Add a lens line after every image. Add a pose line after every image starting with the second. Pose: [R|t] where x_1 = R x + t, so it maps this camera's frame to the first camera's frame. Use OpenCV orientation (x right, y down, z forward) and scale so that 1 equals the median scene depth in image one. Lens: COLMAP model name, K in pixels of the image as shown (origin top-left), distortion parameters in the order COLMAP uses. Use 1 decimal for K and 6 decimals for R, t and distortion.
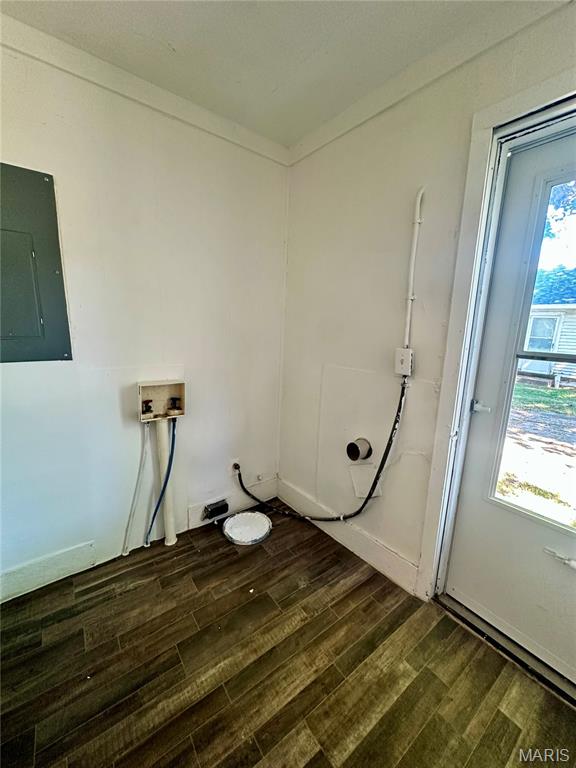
lens RADIAL K [[308.4, 0, 289.3], [0, 308.4, 386.3], [0, 0, 1]] dist [0.002228, 0.000616]
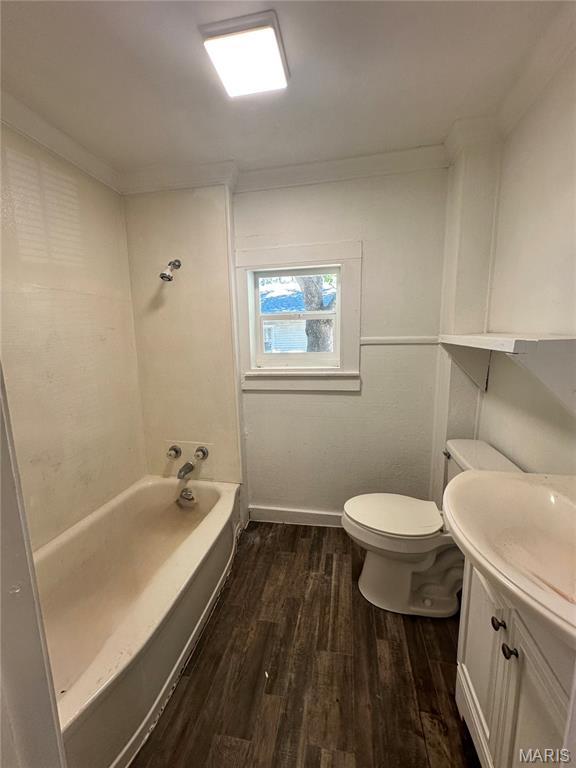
lens RADIAL K [[308.4, 0, 288.5], [0, 308.4, 384.4], [0, 0, 1]] dist [0.002228, 0.000616]
pose [[-0.731176, 0.100499, -0.674745, 0.197206], [-0.129815, 0.950519, 0.282245, -0.293684], [0.669723, 0.293963, -0.681951, 1.503113]]
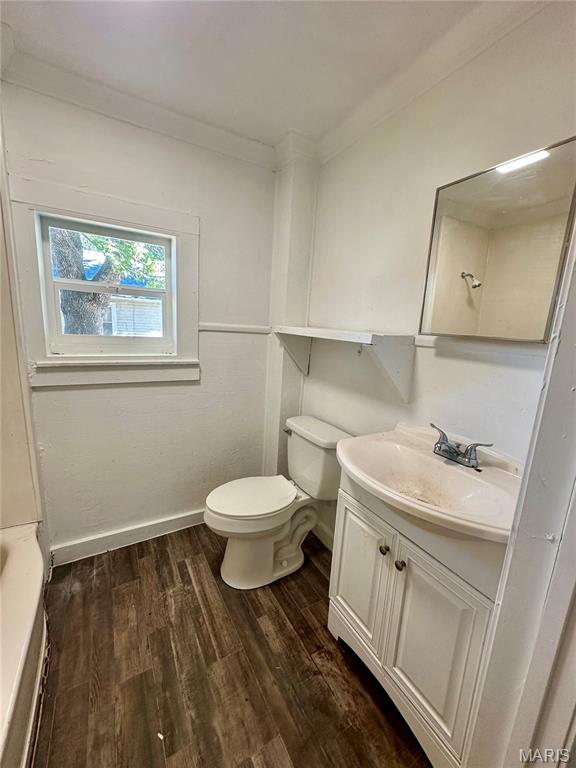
lens RADIAL K [[308.4, 0, 288.8], [0, 308.4, 384.0], [0, 0, 1]] dist [0.002228, 0.000616]
pose [[-0.101575, 0.156166, -0.982494, 0.267105], [-0.251602, 0.951462, 0.177245, -0.230549], [0.962486, 0.265201, -0.057353, 1.244933]]
